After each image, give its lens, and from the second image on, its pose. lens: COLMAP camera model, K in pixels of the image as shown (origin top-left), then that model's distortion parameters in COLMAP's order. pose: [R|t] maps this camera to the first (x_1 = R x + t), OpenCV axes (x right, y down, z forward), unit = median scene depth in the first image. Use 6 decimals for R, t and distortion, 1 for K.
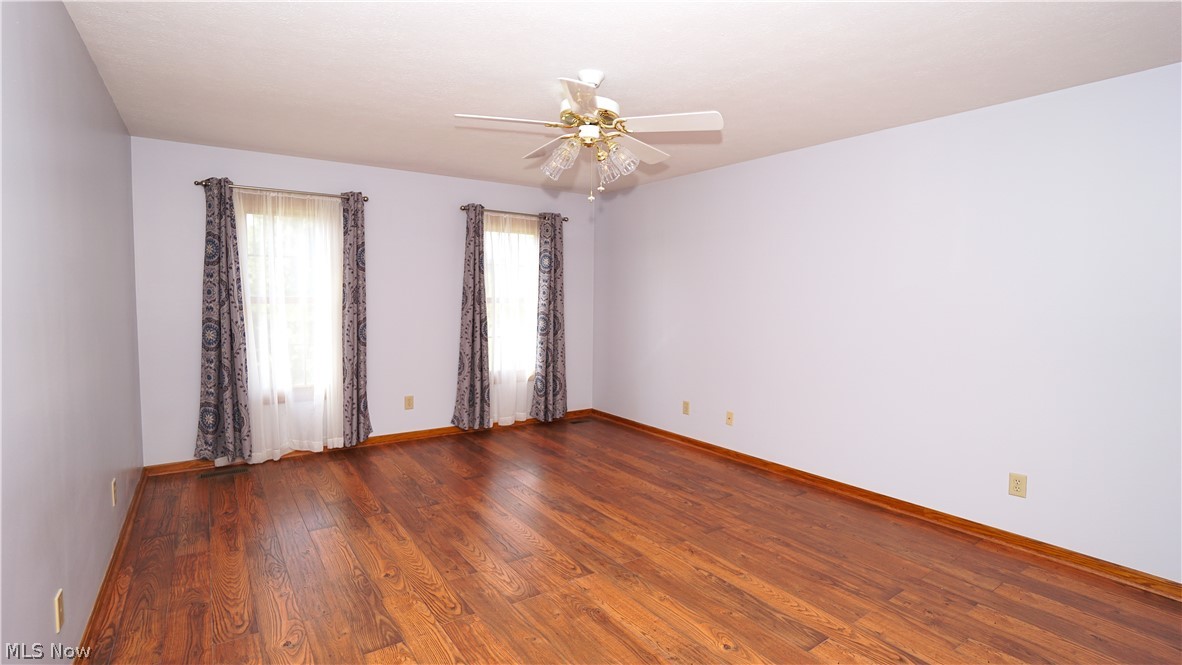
lens RADIAL K [[546.6, 0, 588.7], [0, 546.6, 317.9], [0, 0, 1]] dist [-0.035305, 0.000463]
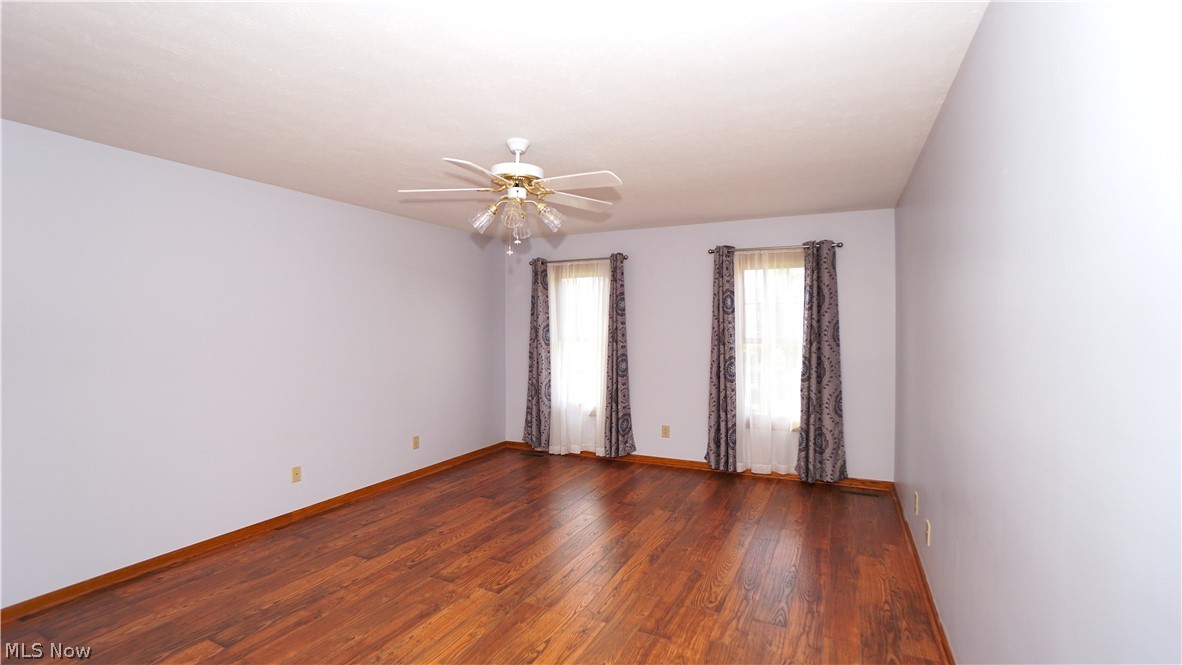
lens RADIAL K [[520.8, 0, 589.3], [0, 520.8, 328.1], [0, 0, 1]] dist [-0.062206, 0.023372]
pose [[0.493008, -0.008954, -0.869978, 0.599071], [-0.032056, 0.999081, -0.028449, -0.024856], [0.869434, 0.041913, 0.492268, 0.376004]]
